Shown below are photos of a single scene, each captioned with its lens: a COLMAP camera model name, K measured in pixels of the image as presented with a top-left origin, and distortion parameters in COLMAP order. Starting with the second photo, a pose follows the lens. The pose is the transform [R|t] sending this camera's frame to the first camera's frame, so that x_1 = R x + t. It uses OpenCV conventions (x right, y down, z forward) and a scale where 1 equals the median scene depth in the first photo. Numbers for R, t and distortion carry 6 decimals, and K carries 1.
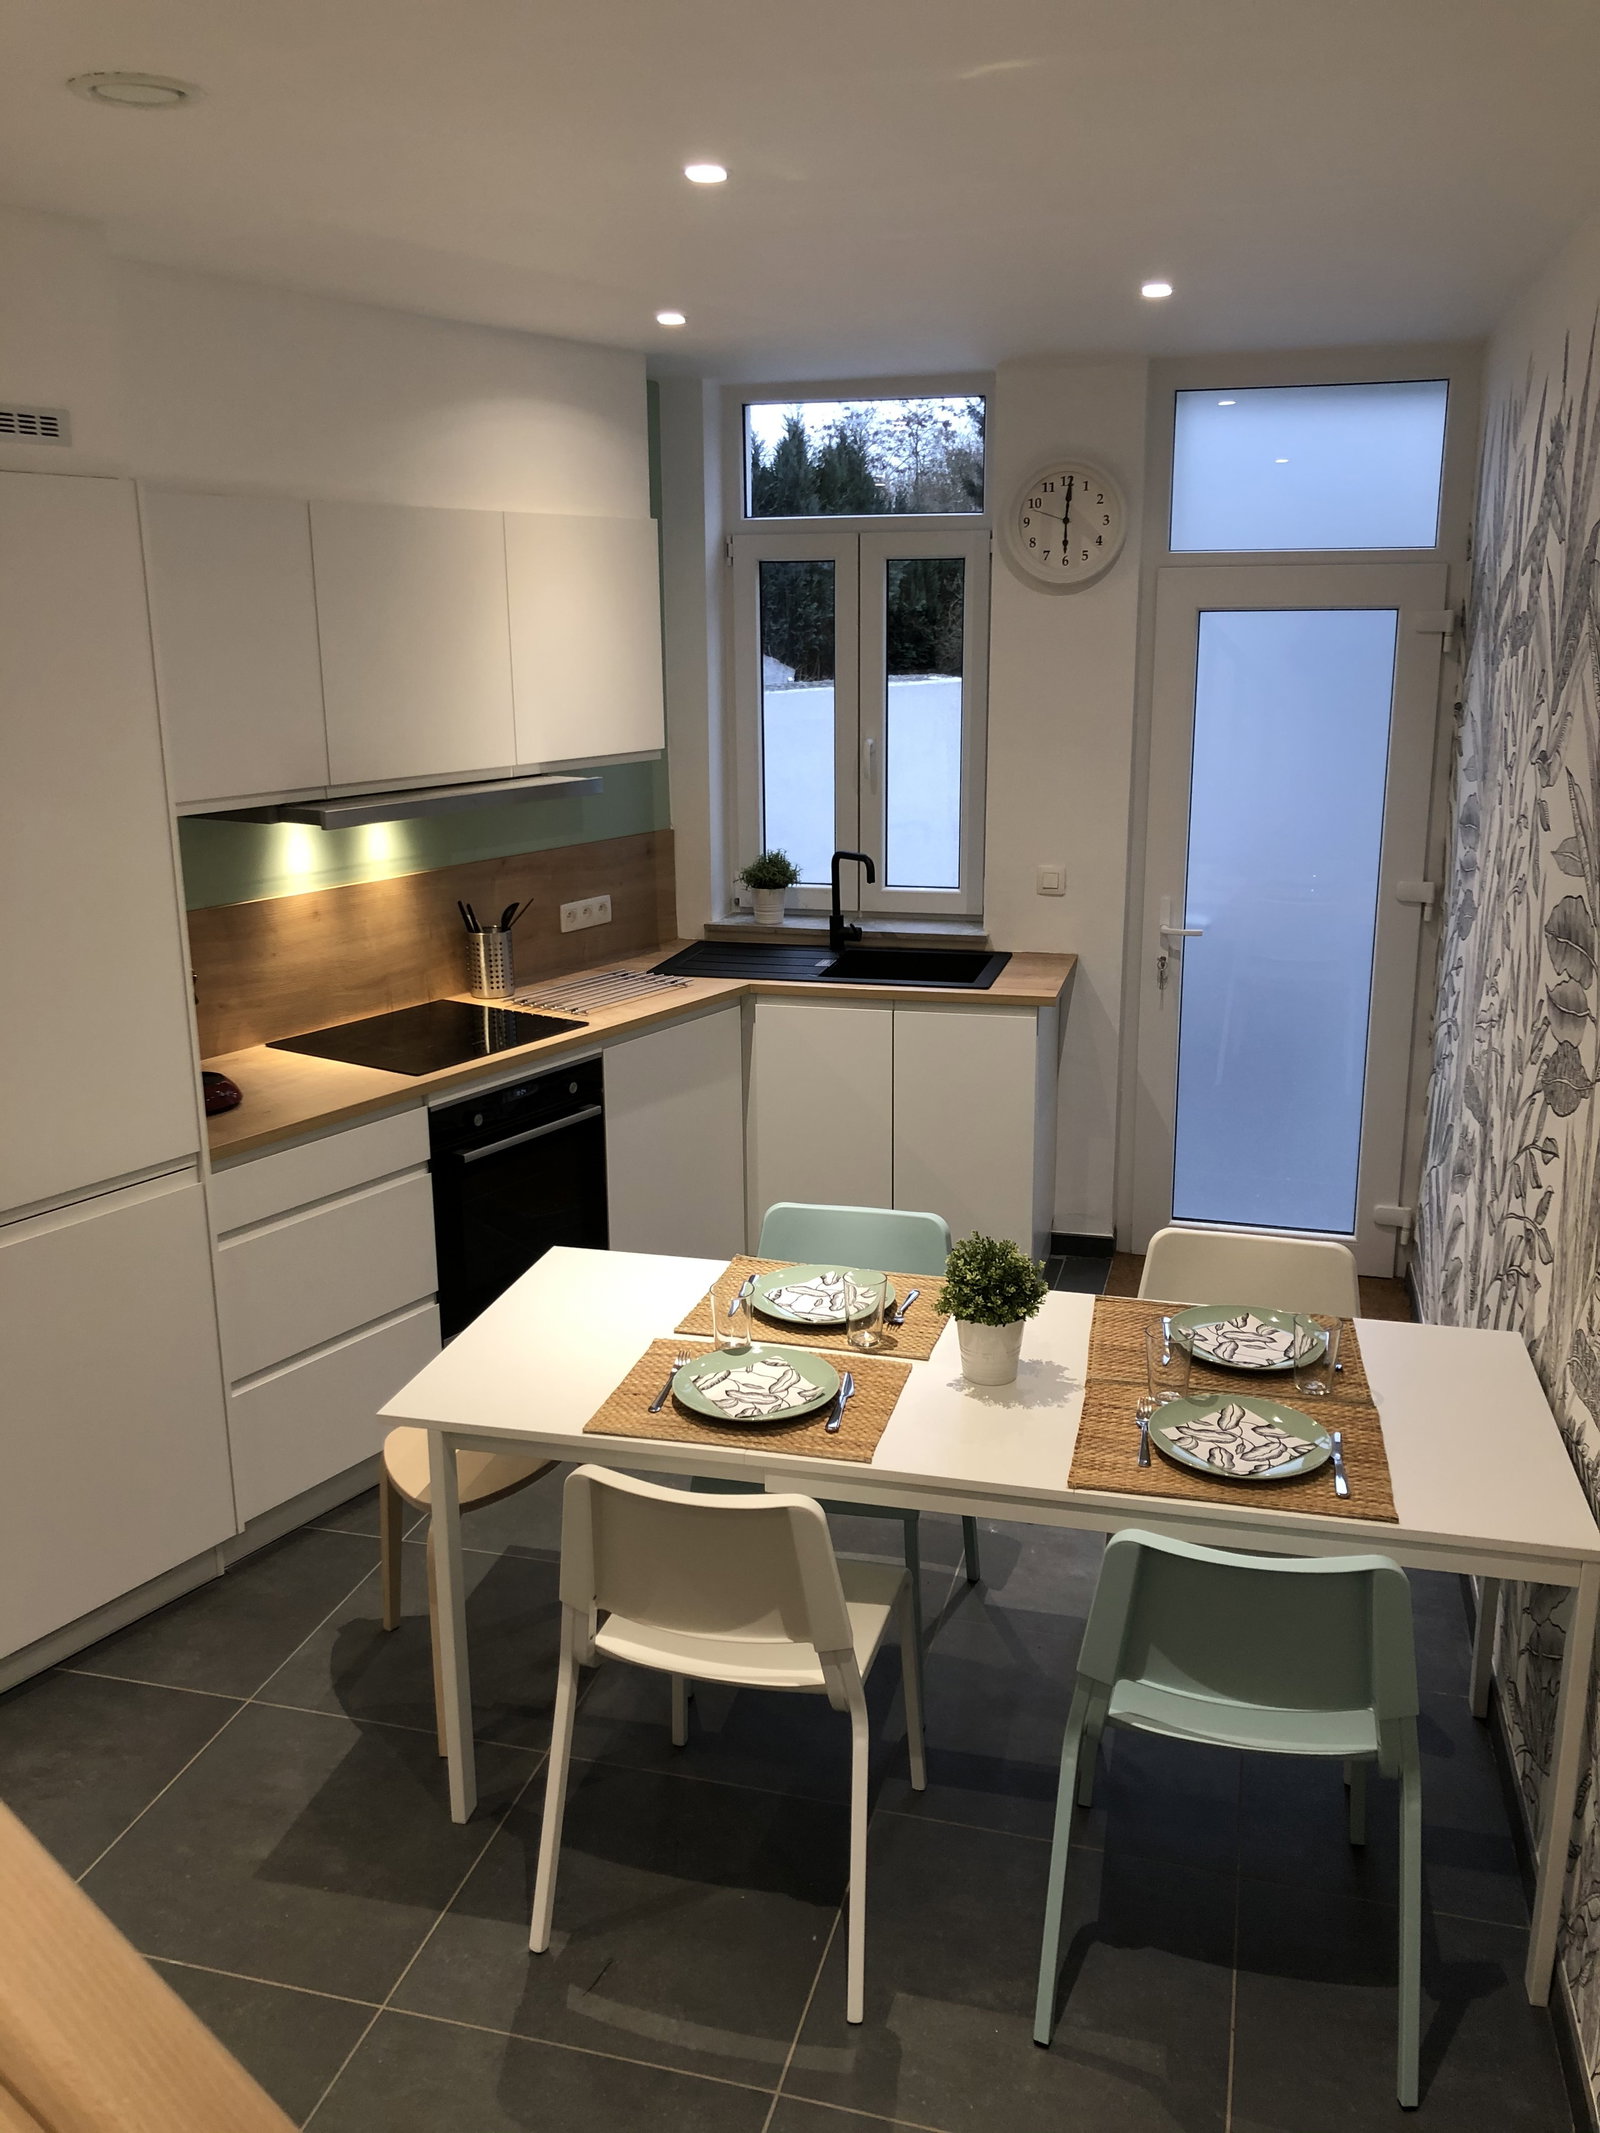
lens RADIAL K [[1742.5, 0, 809.5], [0, 1742.5, 1061.7], [0, 0, 1]] dist [-0.004508, 0.046301]
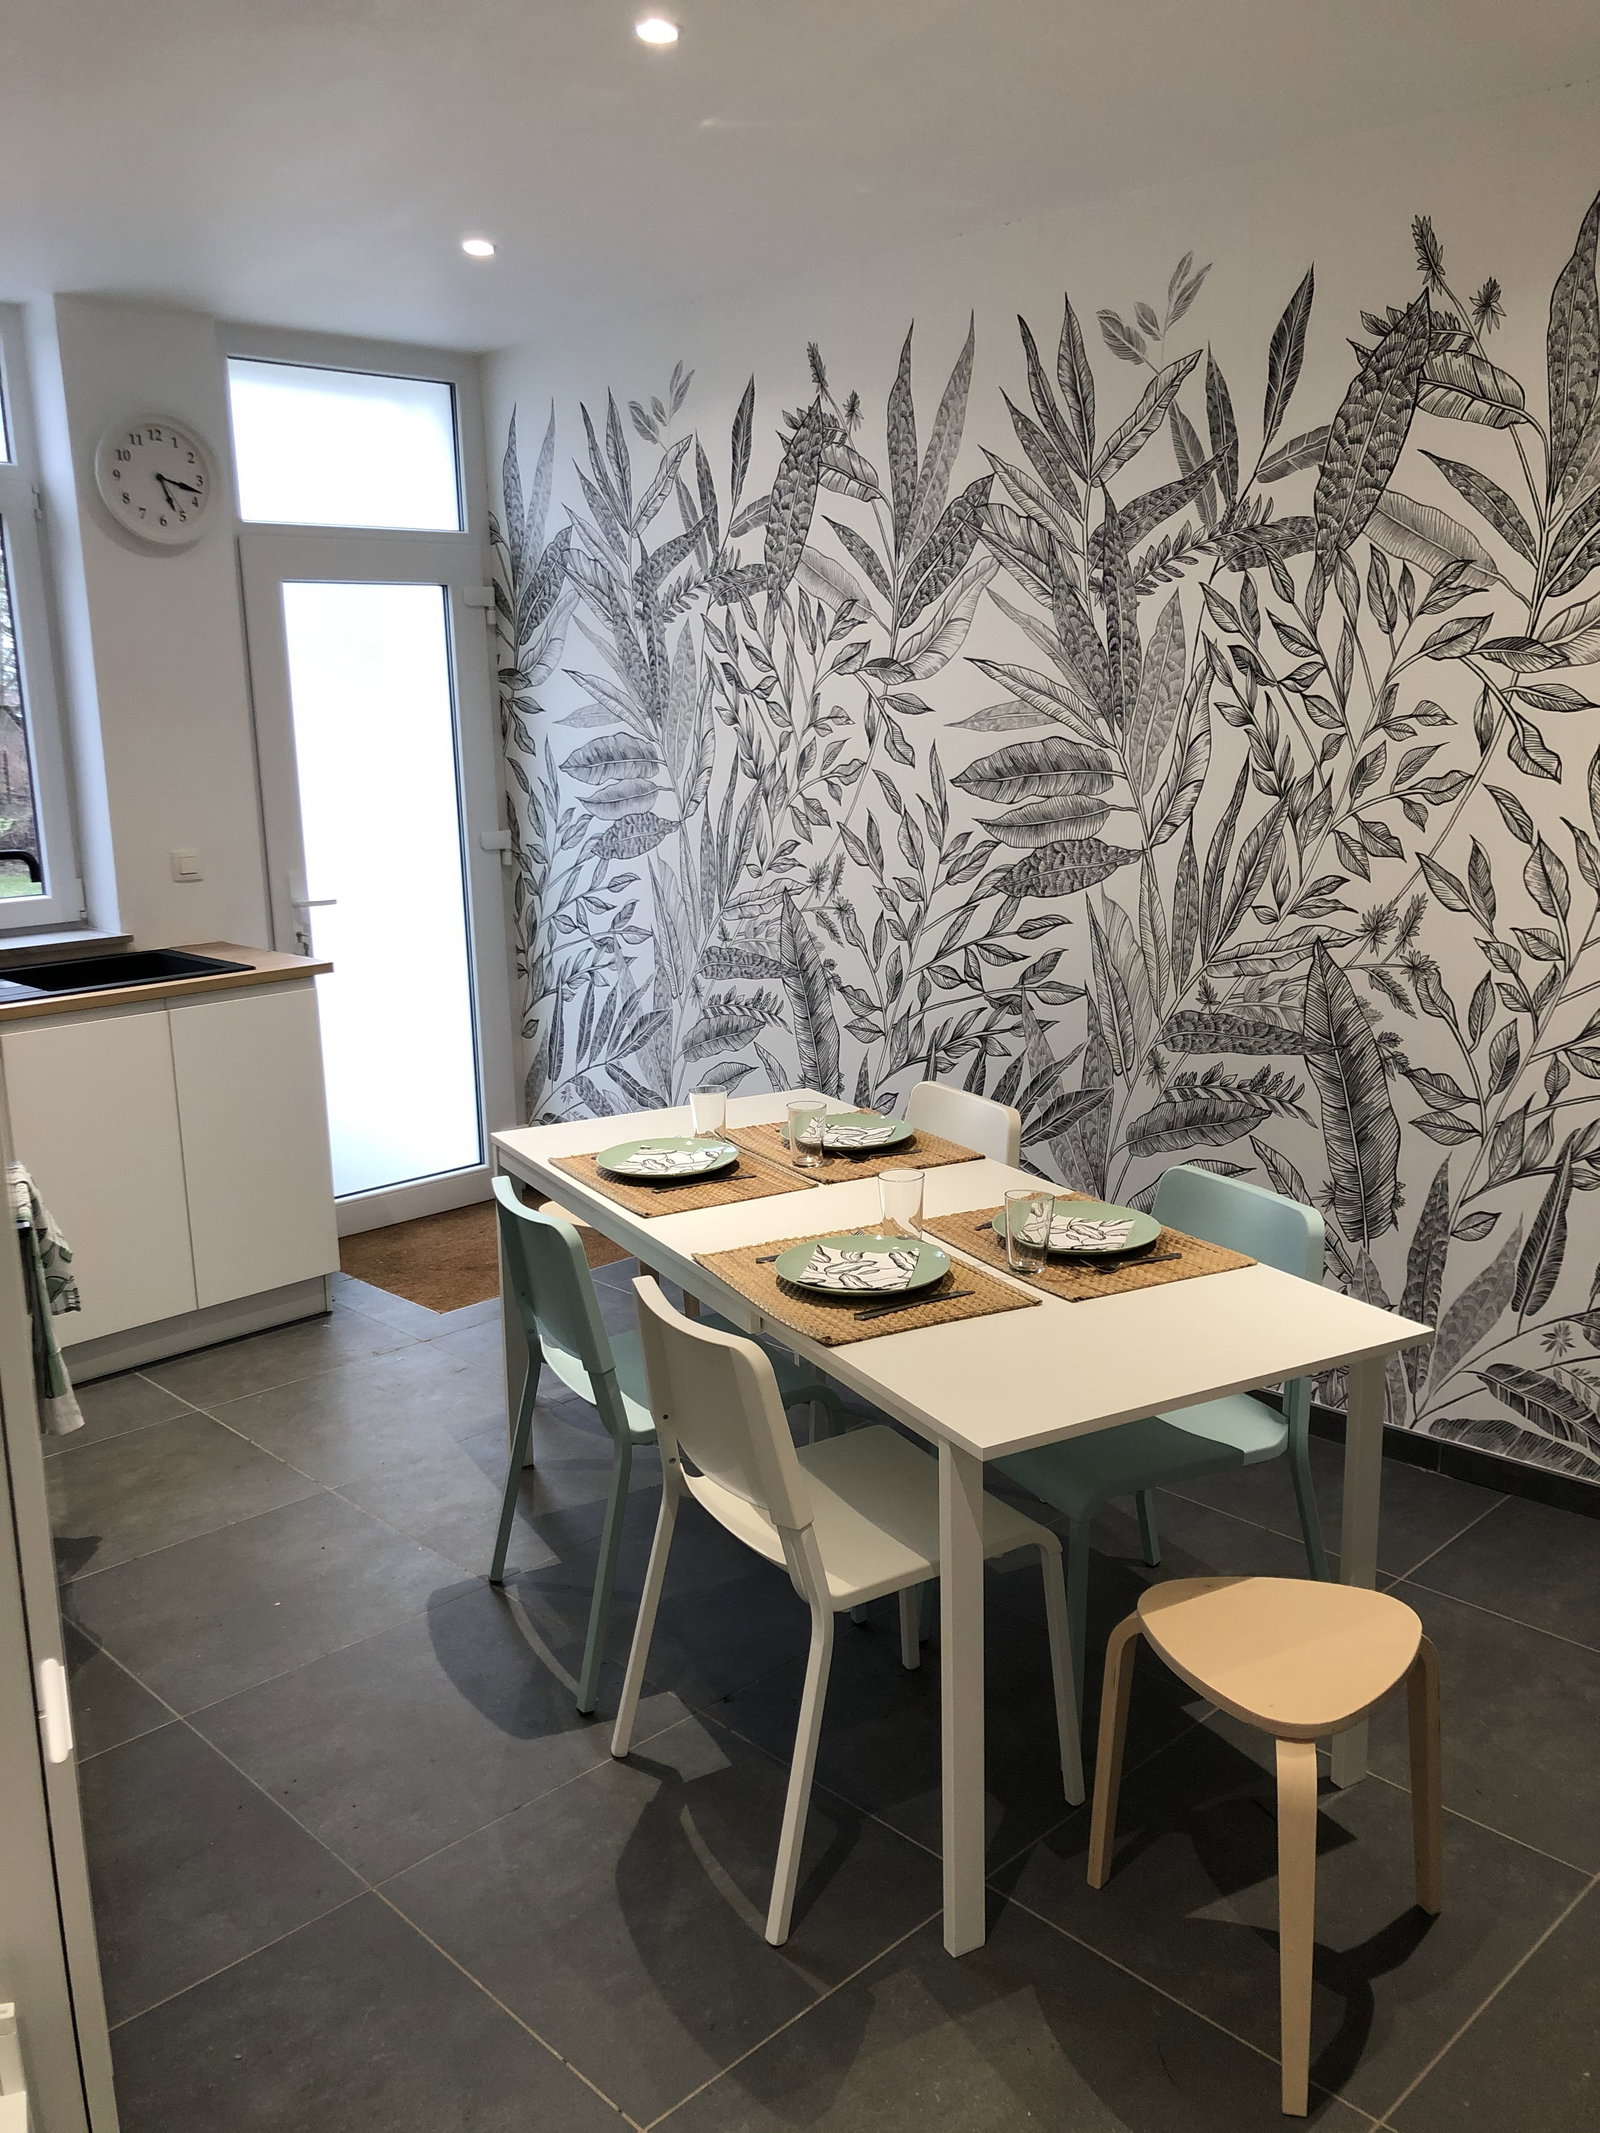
lens RADIAL K [[1742.5, 0, 809.5], [0, 1742.5, 1061.7], [0, 0, 1]] dist [-0.004508, 0.046301]
pose [[0.517263, -0.181894, 0.836273, -0.511933], [0.227122, 0.971291, 0.070779, 0.007380], [-0.825139, 0.153325, 0.543725, 0.249399]]
